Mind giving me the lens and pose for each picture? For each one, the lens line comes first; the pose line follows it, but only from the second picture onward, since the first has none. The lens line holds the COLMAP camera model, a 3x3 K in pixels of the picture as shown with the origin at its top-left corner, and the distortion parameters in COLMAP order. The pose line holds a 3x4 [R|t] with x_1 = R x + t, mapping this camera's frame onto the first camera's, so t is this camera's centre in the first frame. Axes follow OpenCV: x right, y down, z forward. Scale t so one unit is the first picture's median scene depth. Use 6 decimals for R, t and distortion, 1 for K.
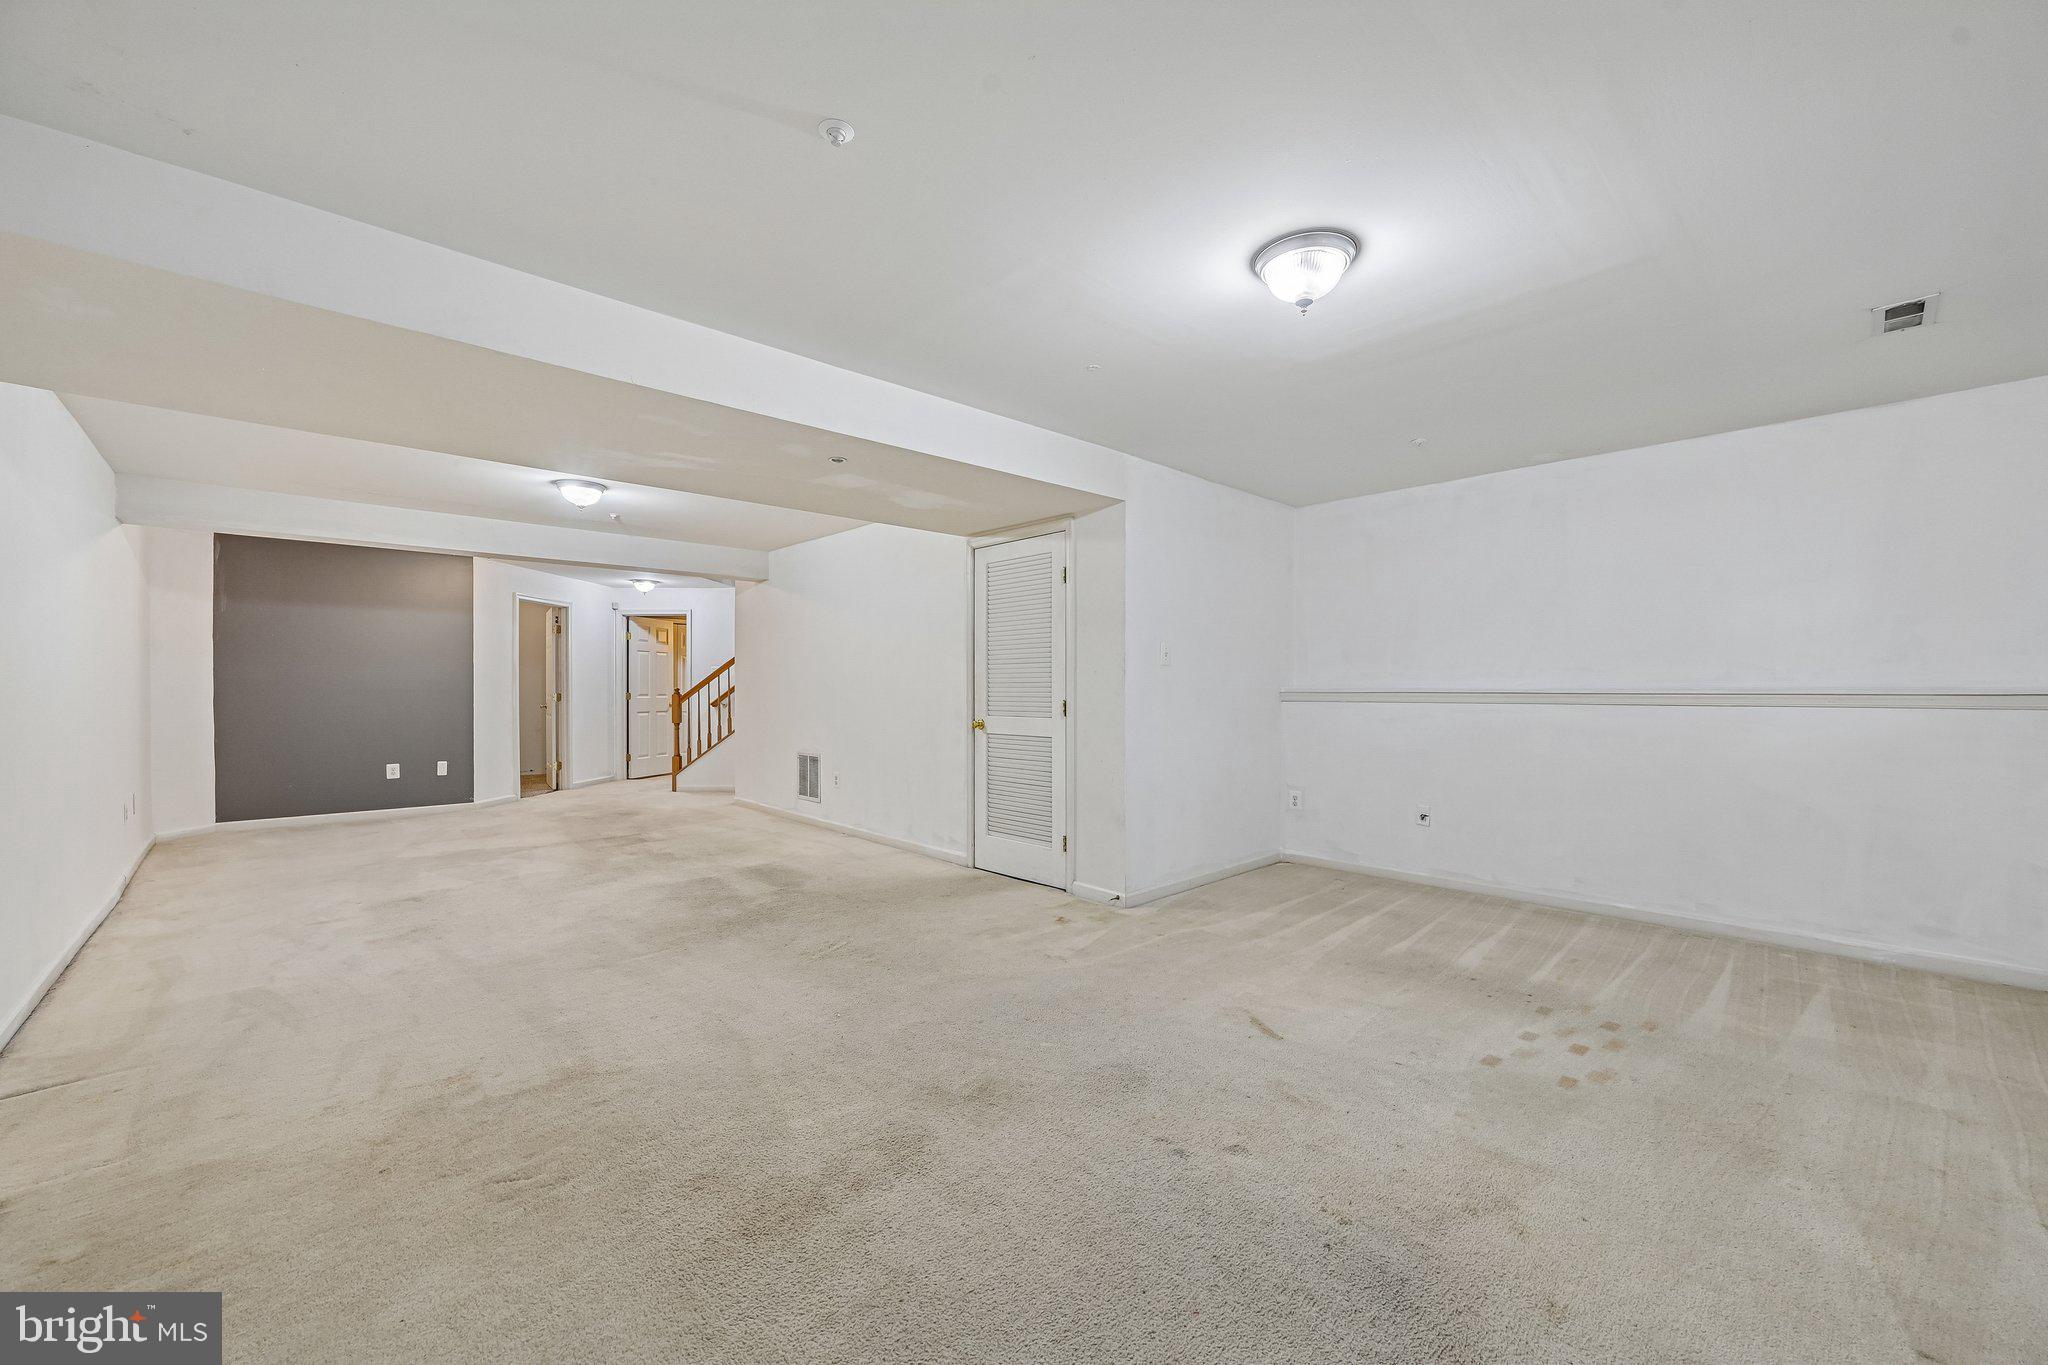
lens RADIAL K [[805.6, 0, 1035.7], [0, 805.6, 683.2], [0, 0, 1]] dist [0.000526, 0.000141]
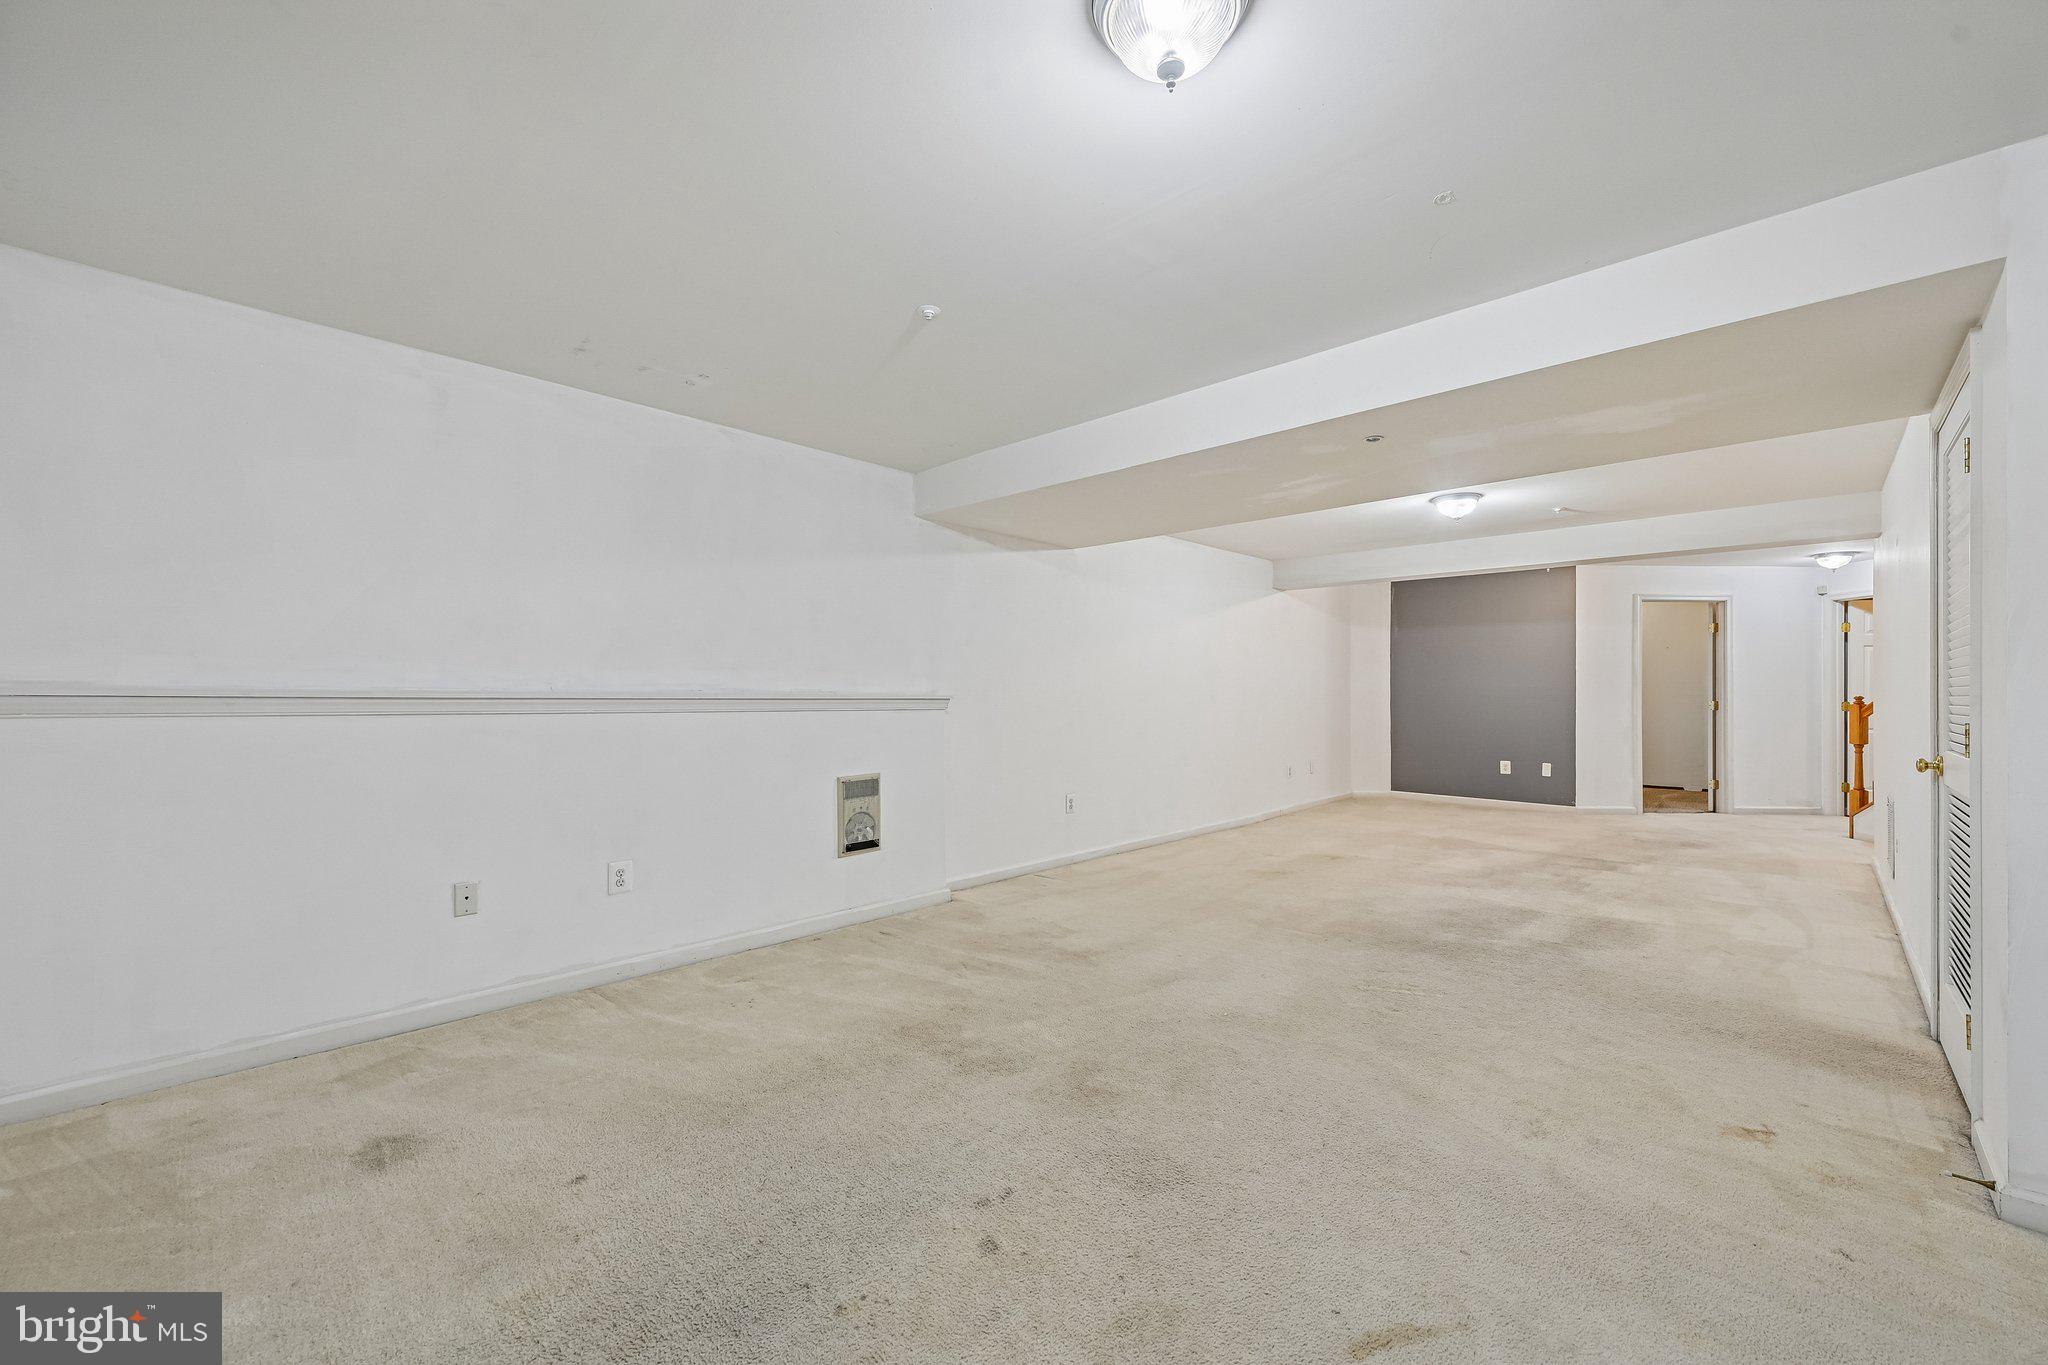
lens RADIAL K [[805.6, 0, 1035.7], [0, 805.6, 683.2], [0, 0, 1]] dist [0.000526, 0.000141]
pose [[0.049168, -0.010315, -0.998737, 0.317657], [0.002008, 0.999946, -0.010228, 0.000805], [0.998789, -0.001503, 0.049186, 0.293064]]
